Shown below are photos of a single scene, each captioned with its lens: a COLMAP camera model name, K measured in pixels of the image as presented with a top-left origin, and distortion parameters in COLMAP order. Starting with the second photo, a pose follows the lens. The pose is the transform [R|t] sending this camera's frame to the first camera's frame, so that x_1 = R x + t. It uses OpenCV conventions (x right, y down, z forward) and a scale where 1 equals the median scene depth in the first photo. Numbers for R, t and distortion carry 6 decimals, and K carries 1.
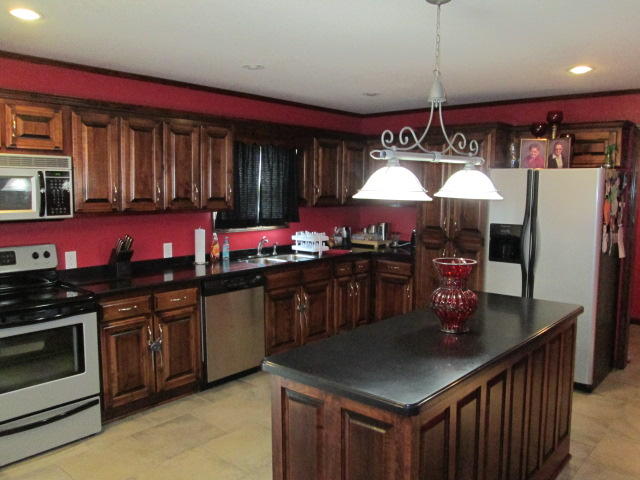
lens RADIAL K [[535.3, 0, 320.0], [0, 535.3, 240.0], [0, 0, 1]] dist [-0.036337, -0.001569]
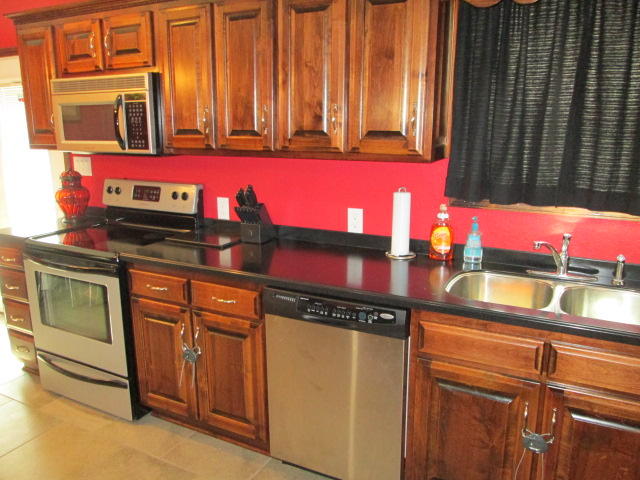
lens RADIAL K [[535.3, 0, 320.0], [0, 535.3, 240.0], [0, 0, 1]] dist [-0.036337, -0.001569]
pose [[0.212017, 0.215739, -0.953156, 0.354849], [-0.085953, 0.975666, 0.201714, -0.097246], [0.973479, 0.039160, 0.225401, 1.067892]]
